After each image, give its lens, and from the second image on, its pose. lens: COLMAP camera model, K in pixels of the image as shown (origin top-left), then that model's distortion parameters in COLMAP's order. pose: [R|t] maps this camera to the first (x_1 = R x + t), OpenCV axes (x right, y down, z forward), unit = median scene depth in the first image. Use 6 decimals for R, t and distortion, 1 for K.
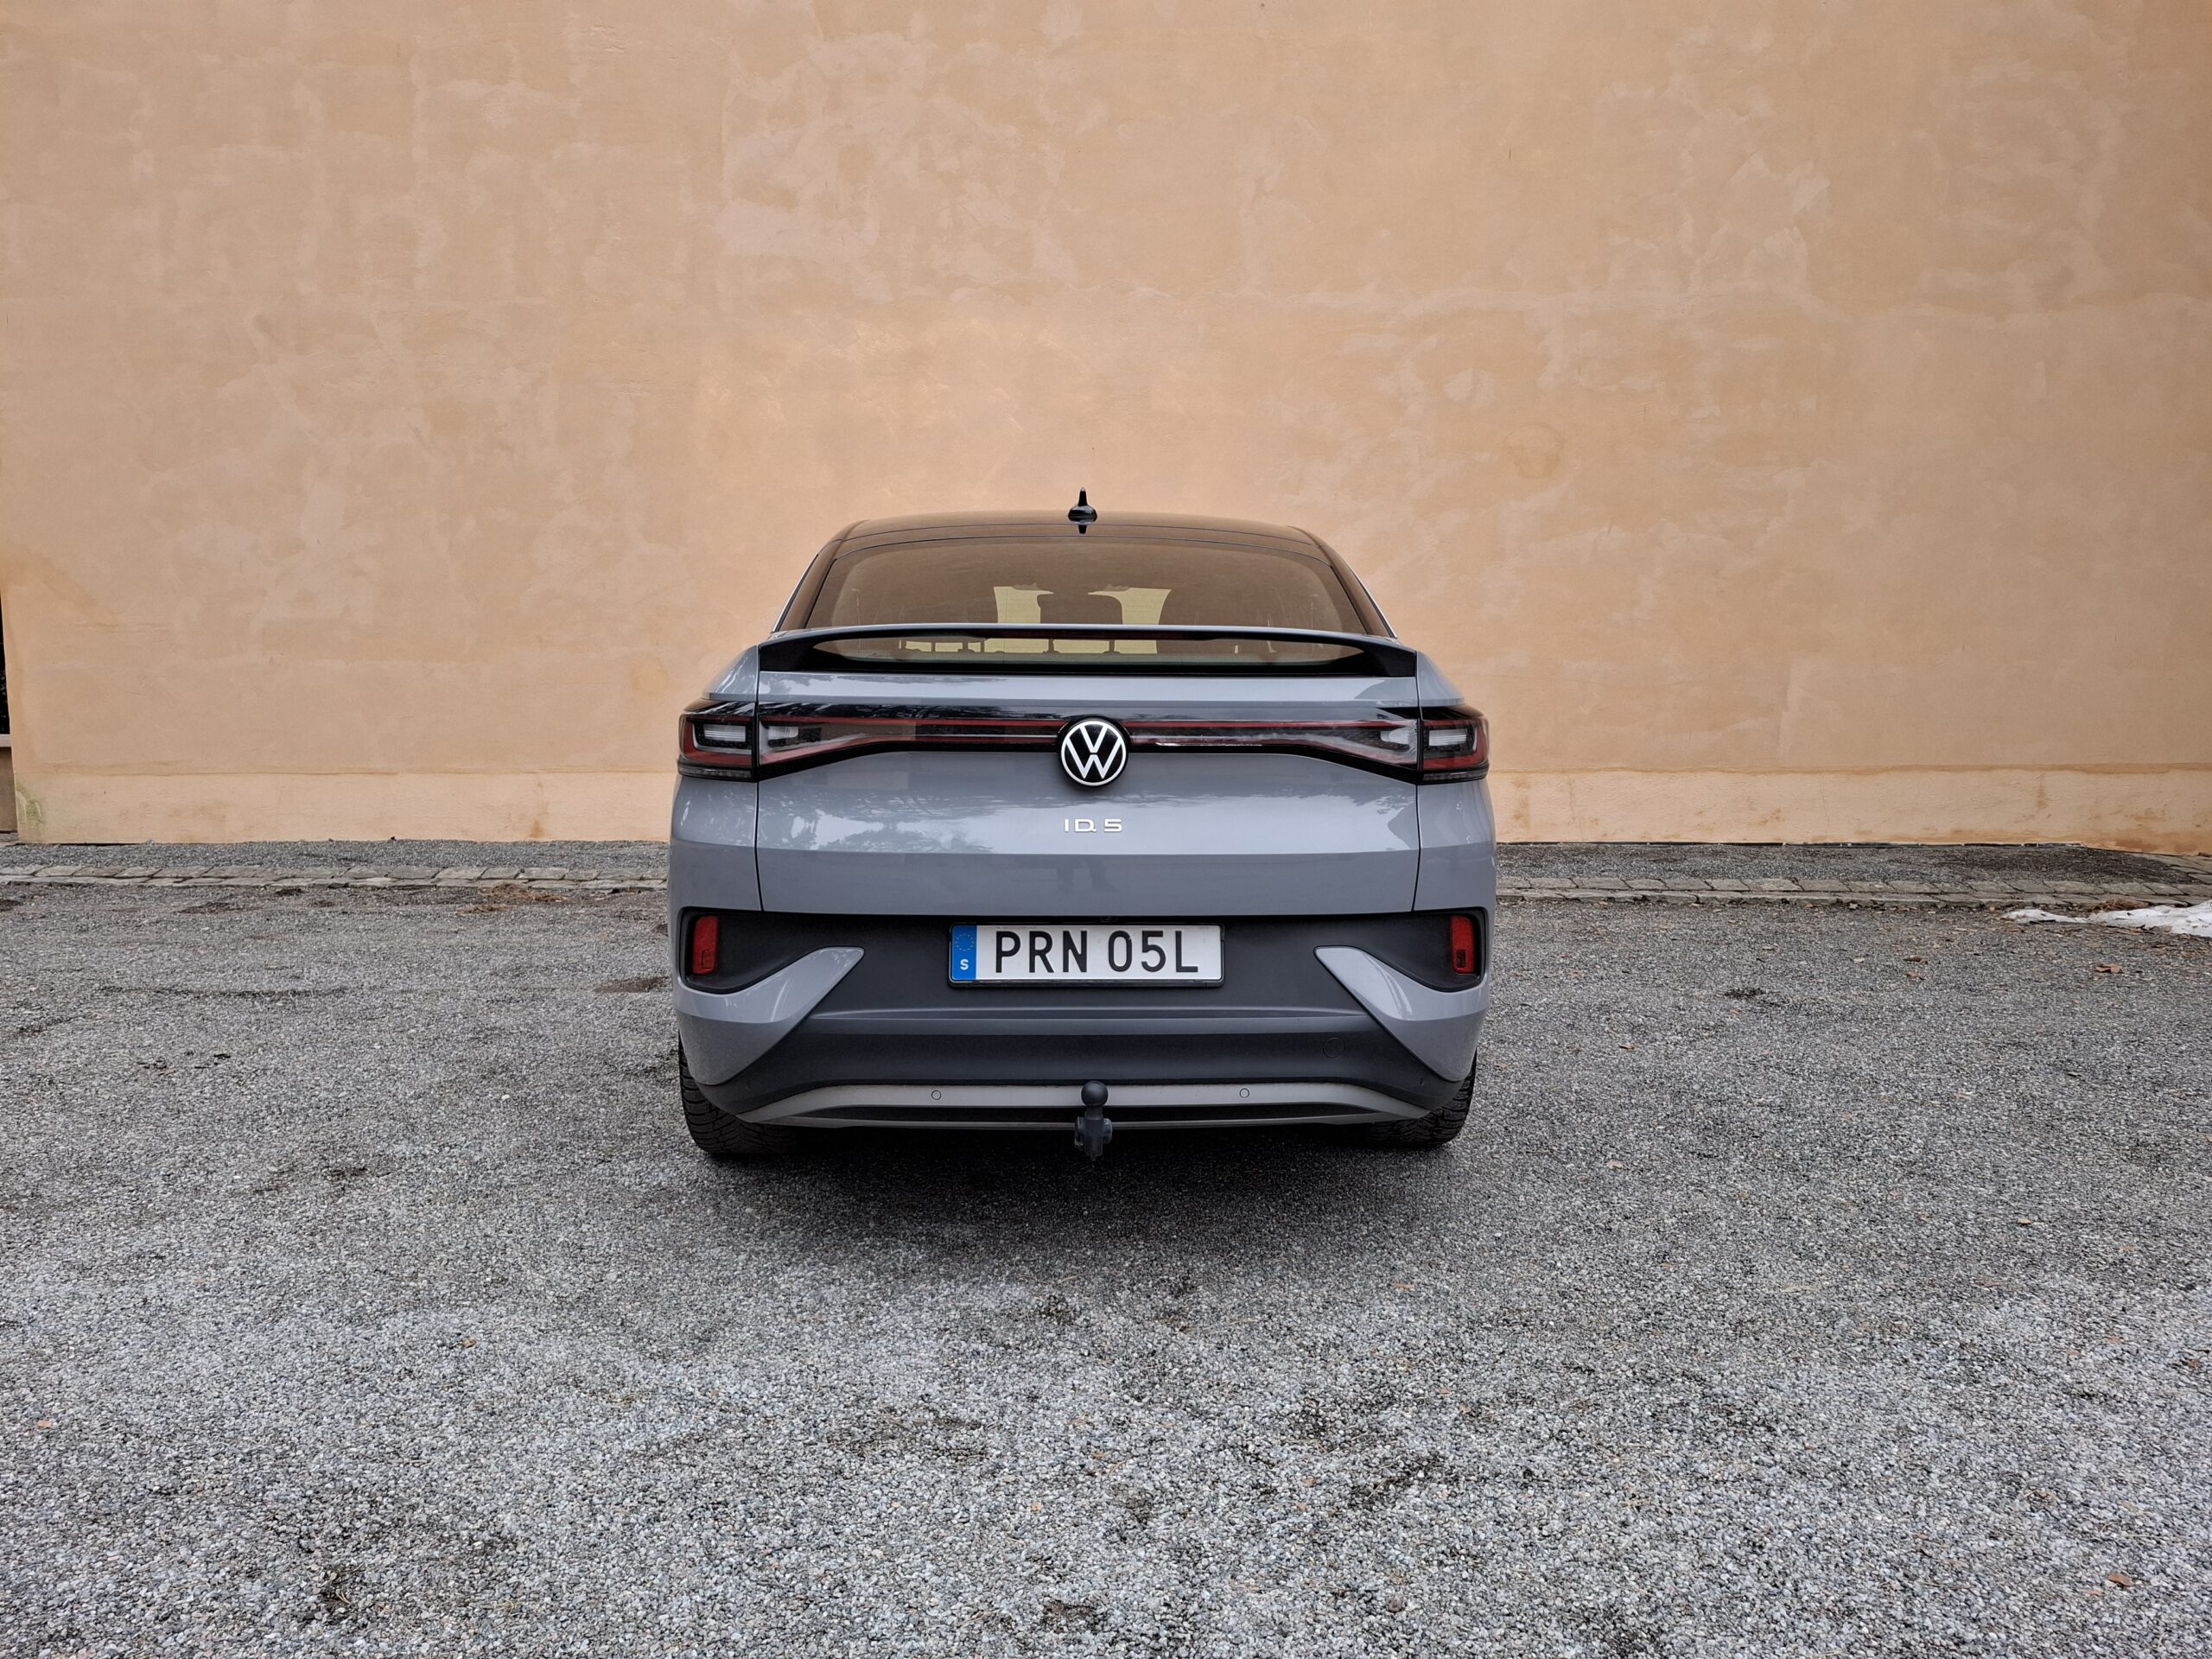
lens RADIAL K [[1512.6, 0, 1114.8], [0, 1512.6, 829.1], [0, 0, 1]] dist [0.118912, -0.162445]
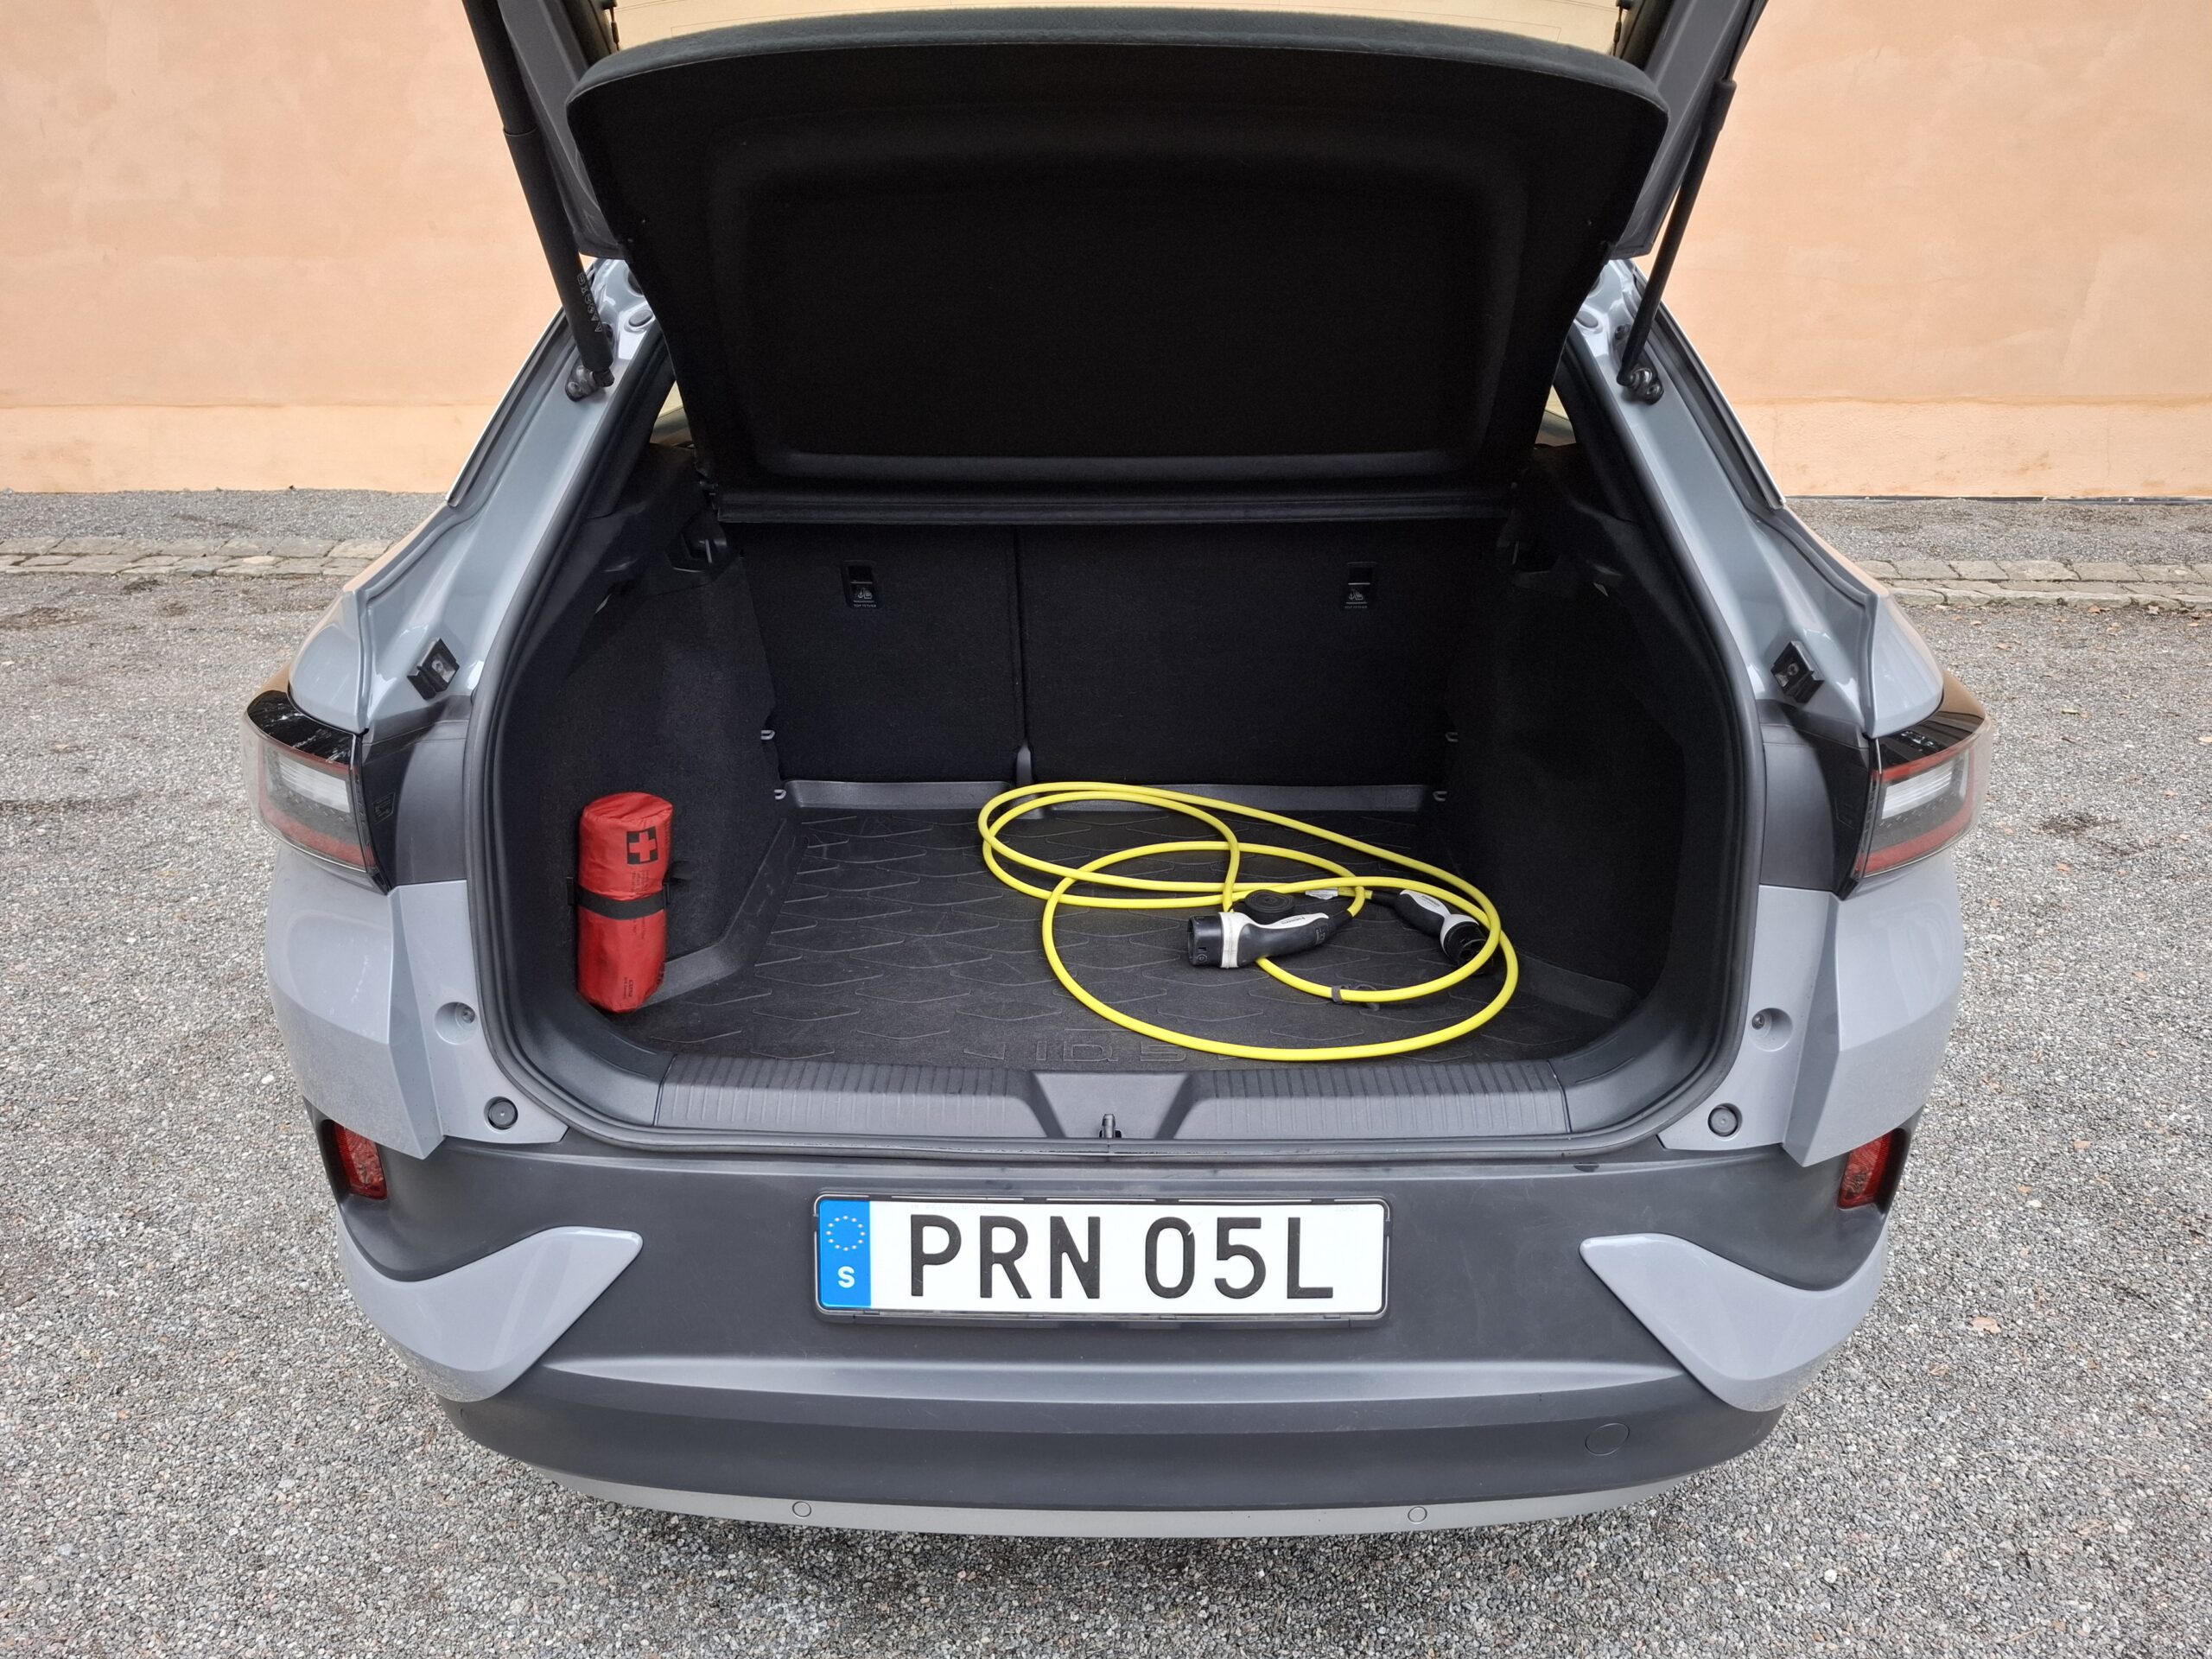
lens RADIAL K [[1549.7, 0, 1094.5], [0, 1549.7, 825.4], [0, 0, 1]] dist [0.012247, -0.003135]
pose [[0.998607, 0.014139, -0.050836, 0.000863], [0.001186, 0.957174, 0.289511, -0.063708], [0.052752, -0.289168, 0.955824, 0.191226]]
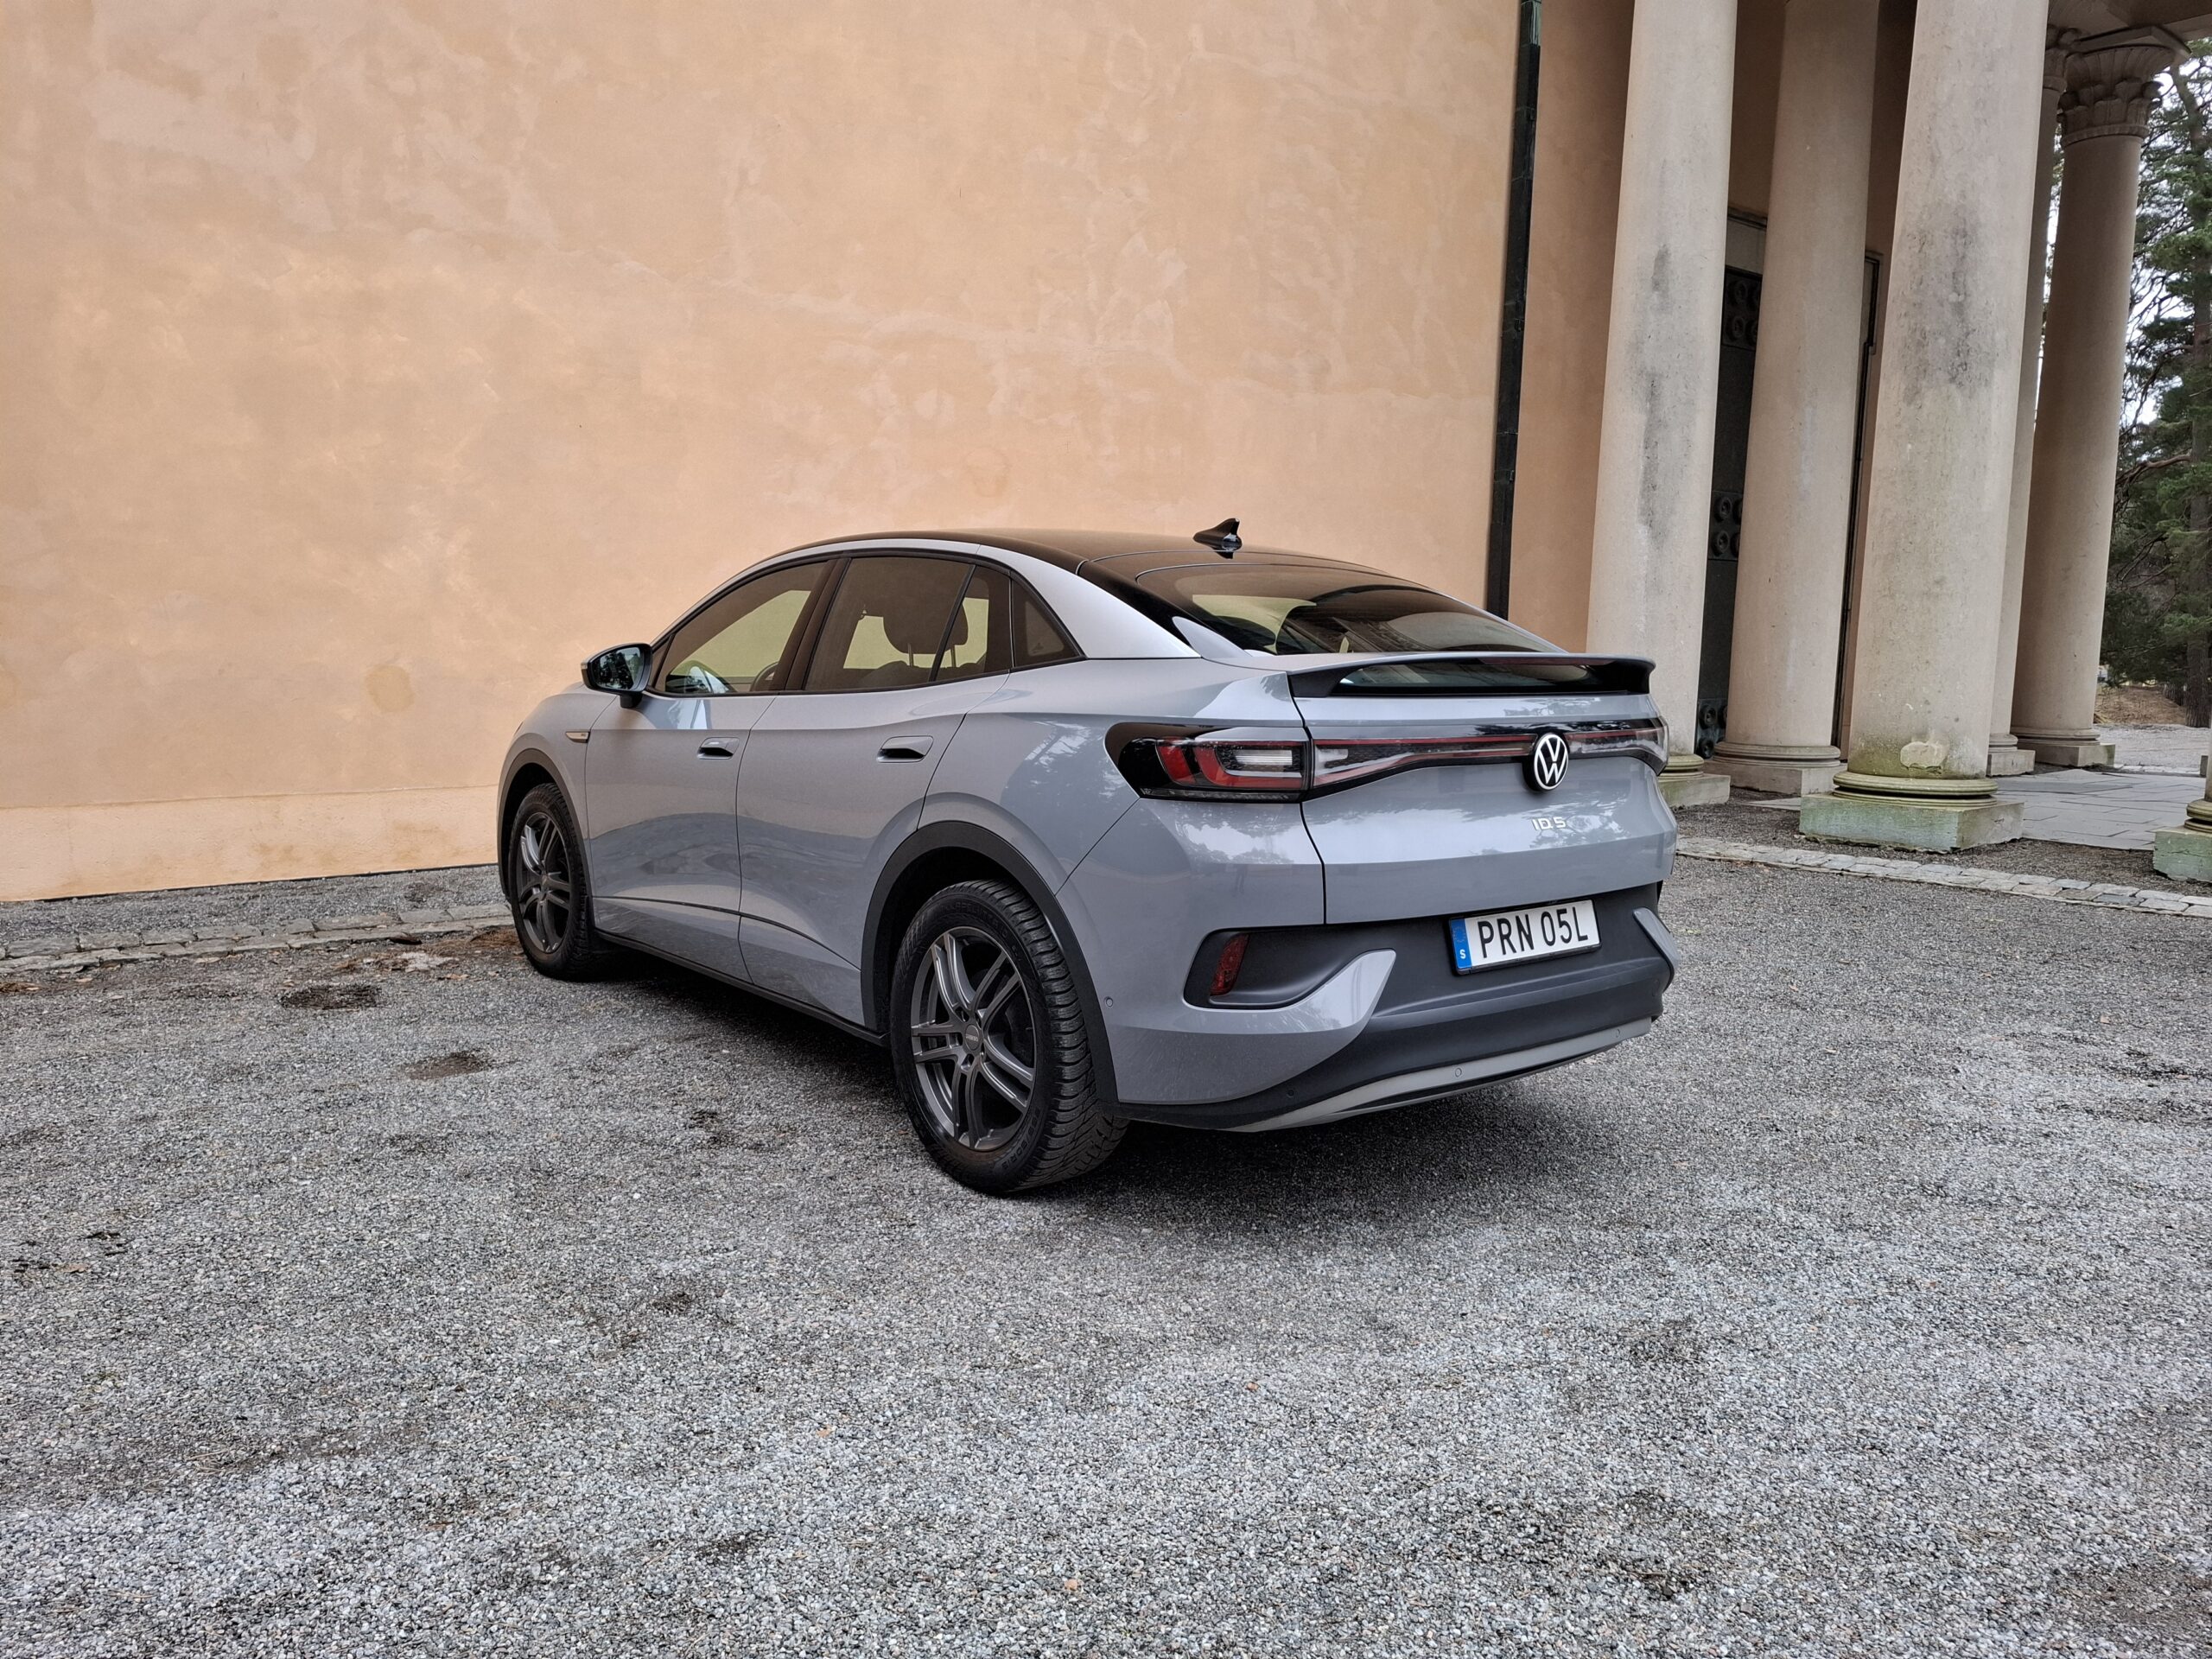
lens RADIAL K [[1514.4, 0, 1089.9], [0, 1514.4, 821.1], [0, 0, 1]] dist [0.104532, -0.131268]
pose [[0.808916, -0.061368, 0.584713, -0.326754], [0.059822, 0.997967, 0.021981, -0.016941], [-0.584873, 0.017198, 0.810942, 0.080623]]
